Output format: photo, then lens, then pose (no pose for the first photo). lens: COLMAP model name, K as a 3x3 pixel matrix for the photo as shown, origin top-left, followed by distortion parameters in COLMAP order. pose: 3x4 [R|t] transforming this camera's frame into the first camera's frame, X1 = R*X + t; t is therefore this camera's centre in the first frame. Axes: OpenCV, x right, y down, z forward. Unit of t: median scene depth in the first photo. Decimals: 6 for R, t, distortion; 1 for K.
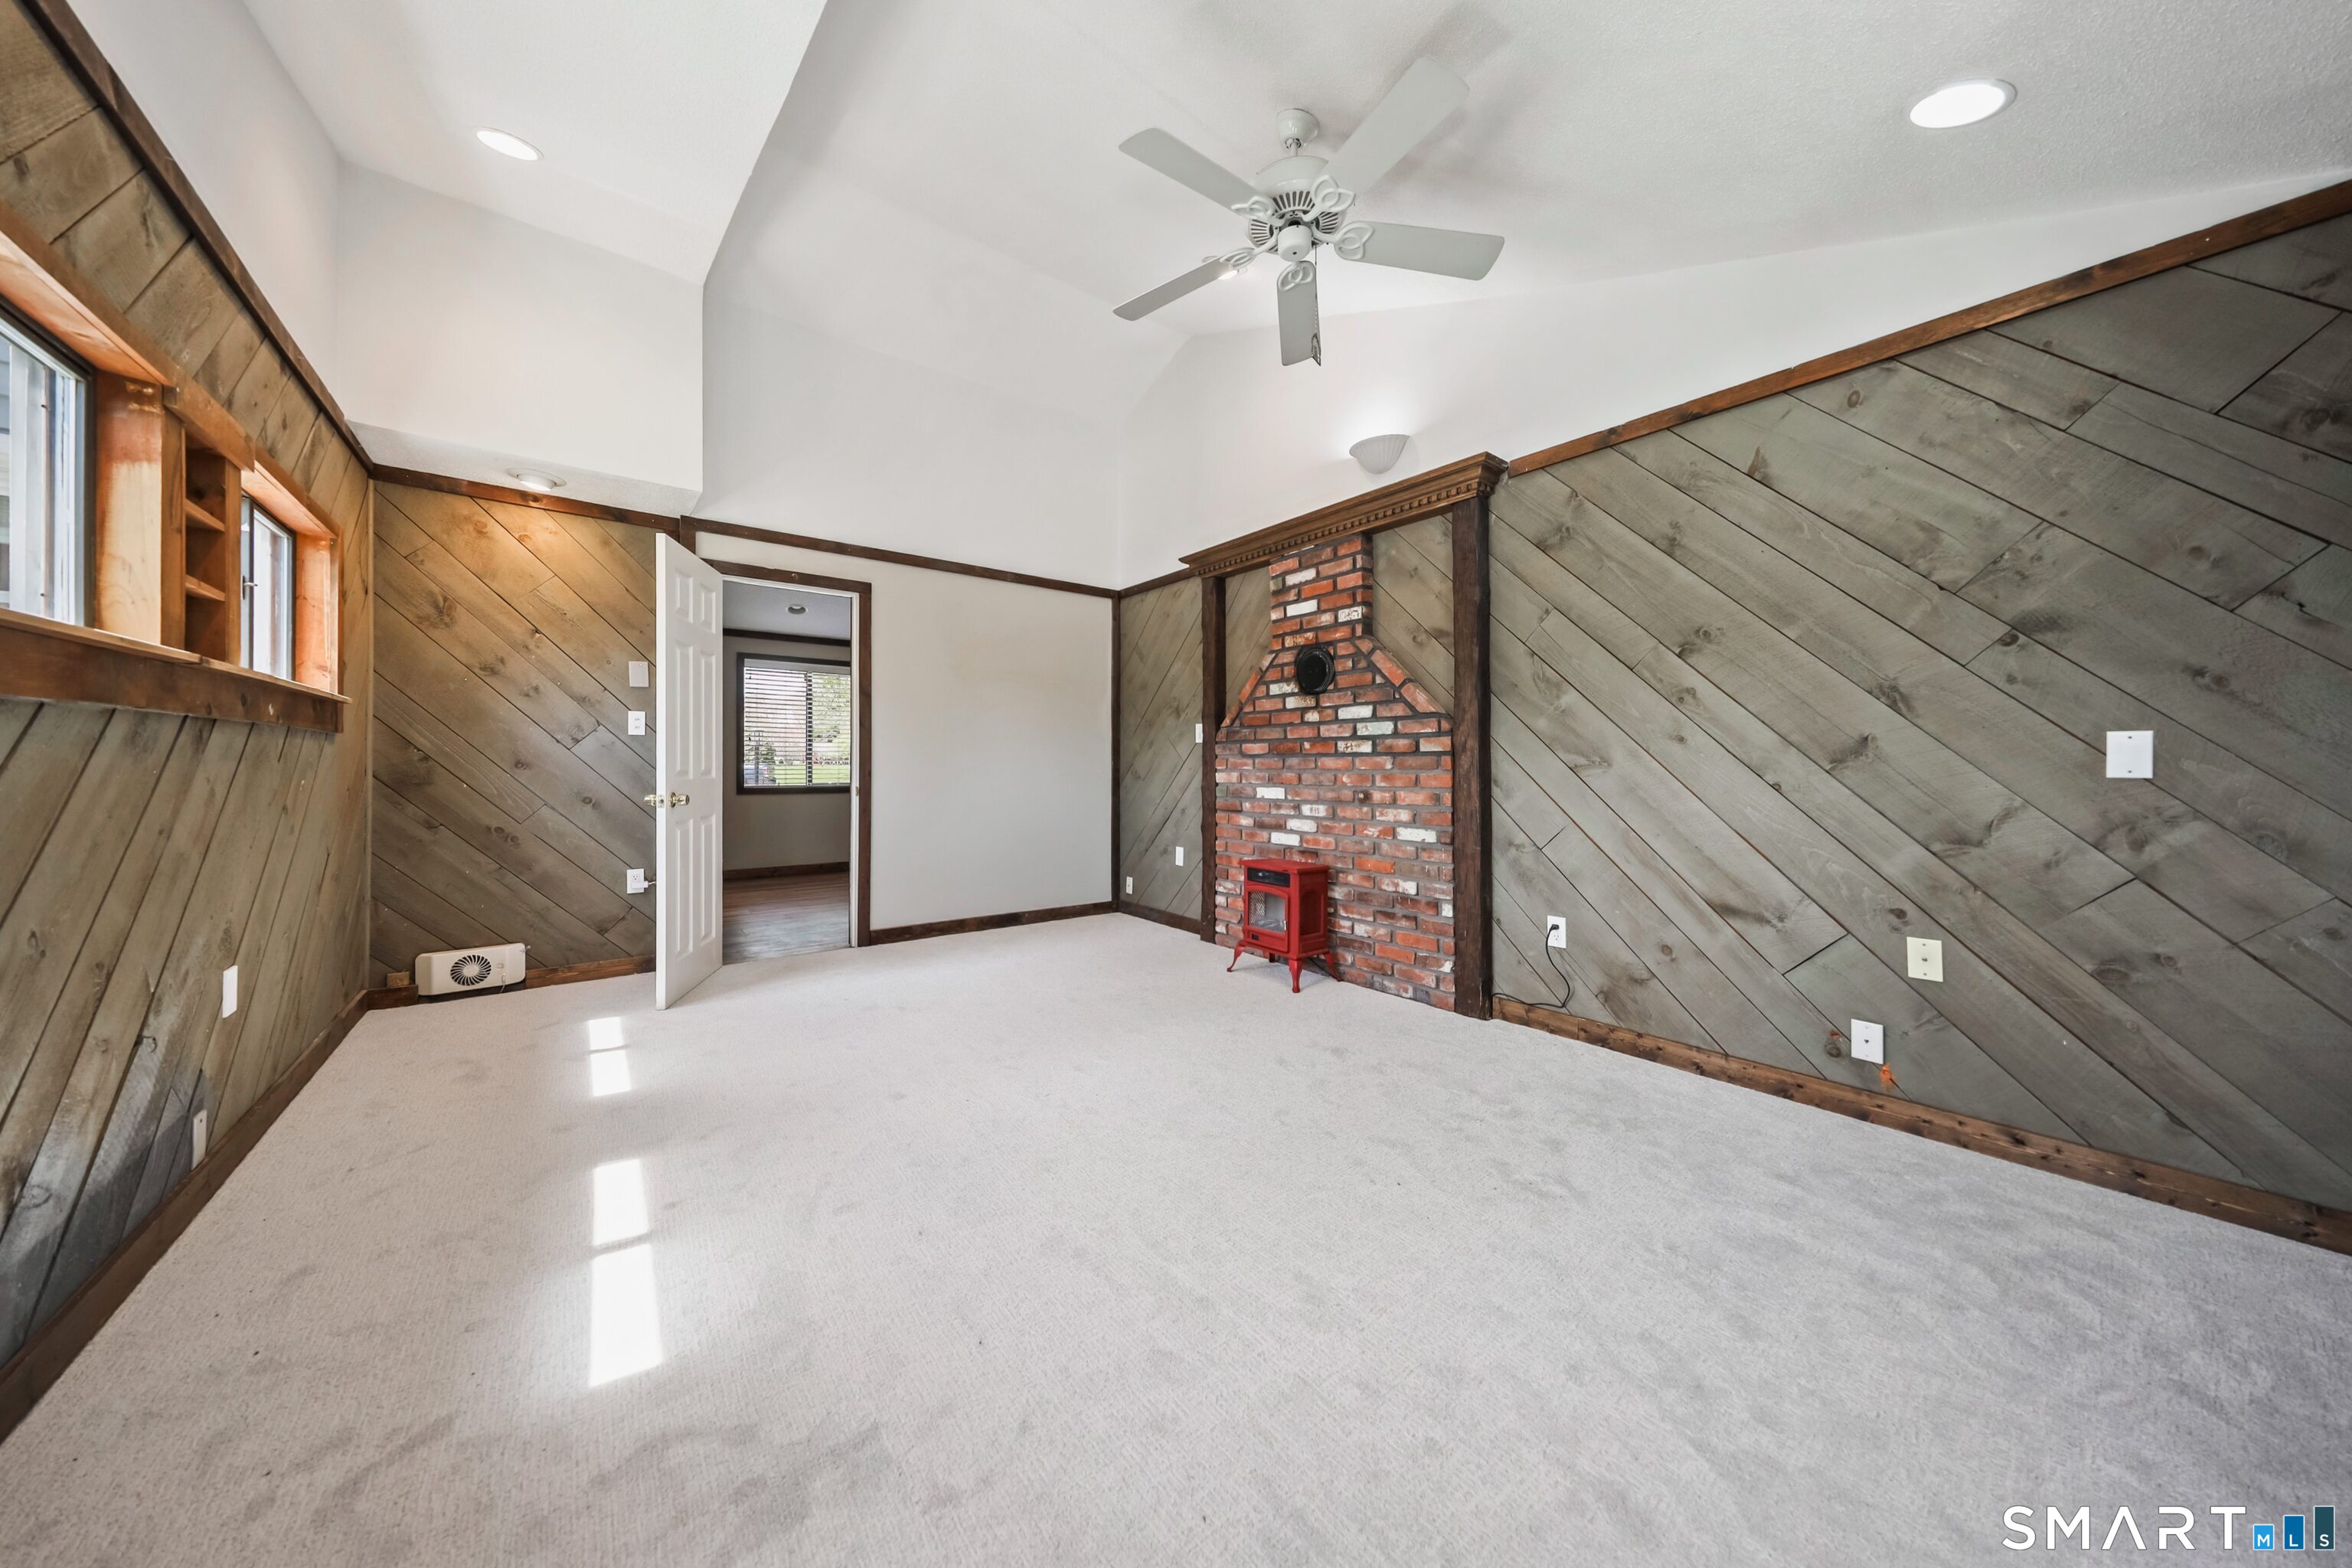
lens RADIAL K [[743.9, 0, 1156.7], [0, 743.9, 783.9], [0, 0, 1]] dist [0.001382, 0.000047]
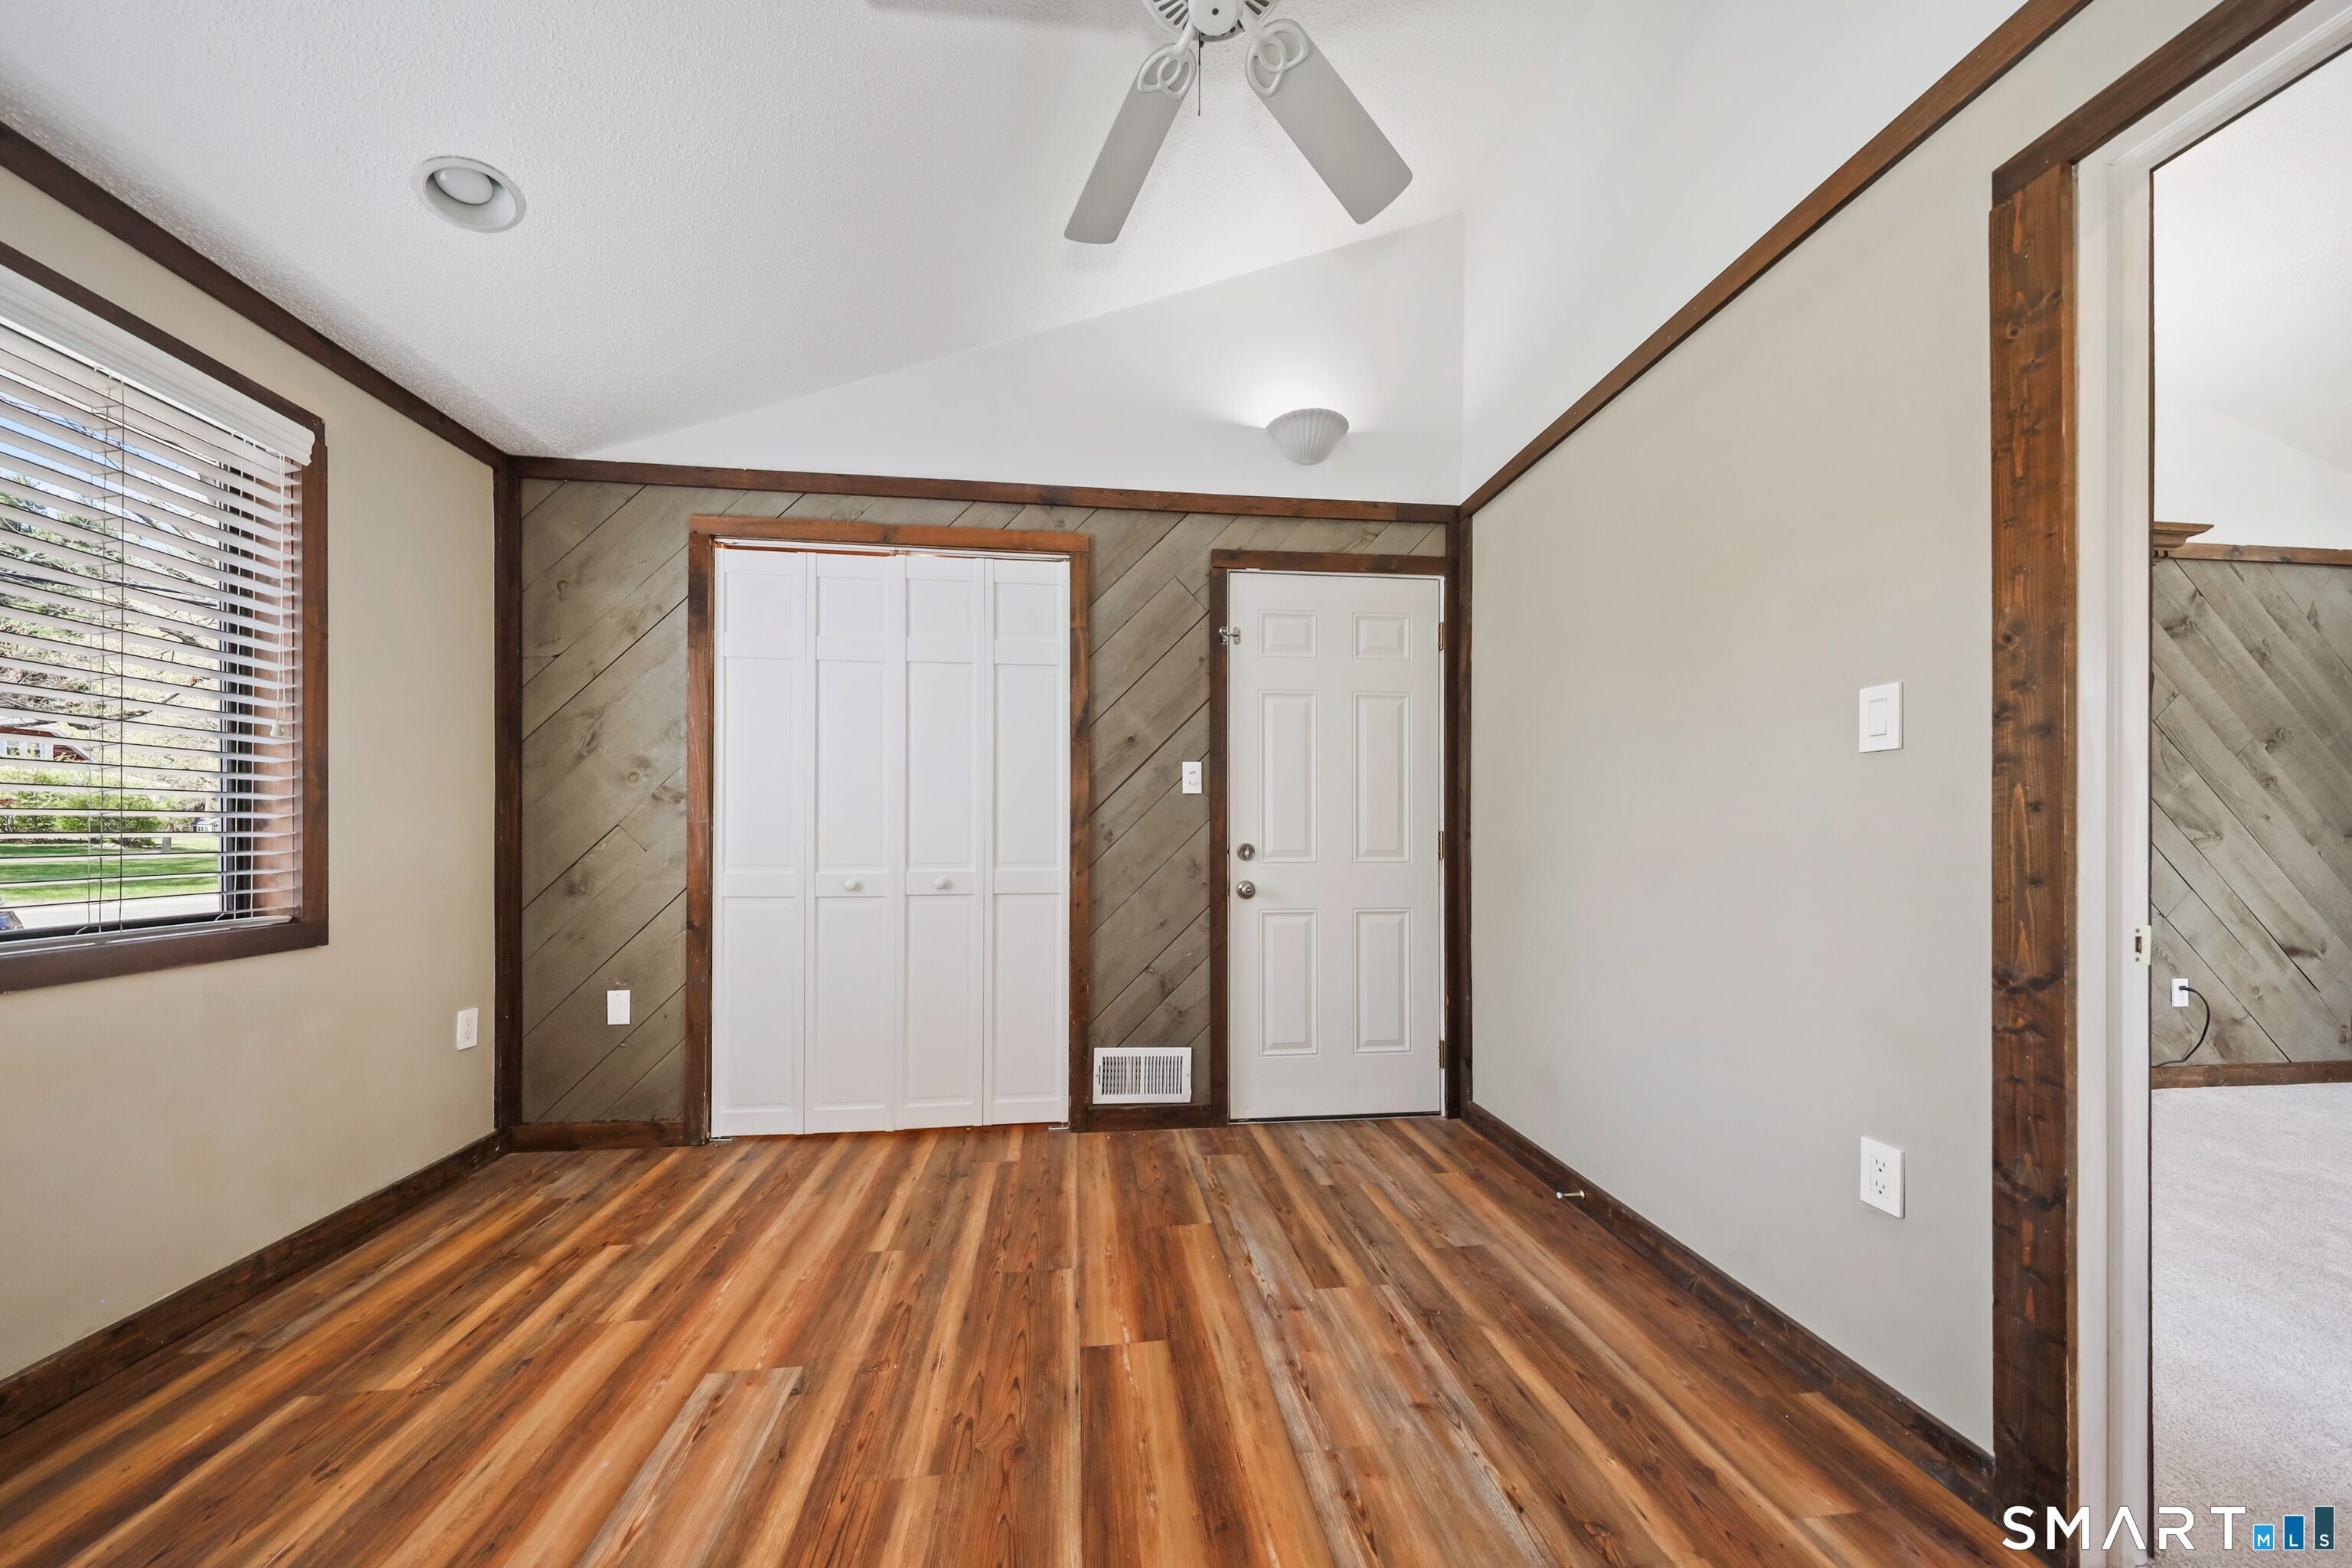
lens RADIAL K [[773.8, 0, 1169.8], [0, 773.8, 836.0], [0, 0, 1]] dist [0.015552, -0.000019]
pose [[0.489565, -0.002161, 0.871964, -1.291923], [0.020810, 0.999741, -0.009206, -0.052795], [-0.871718, 0.022652, 0.489483, 1.871580]]
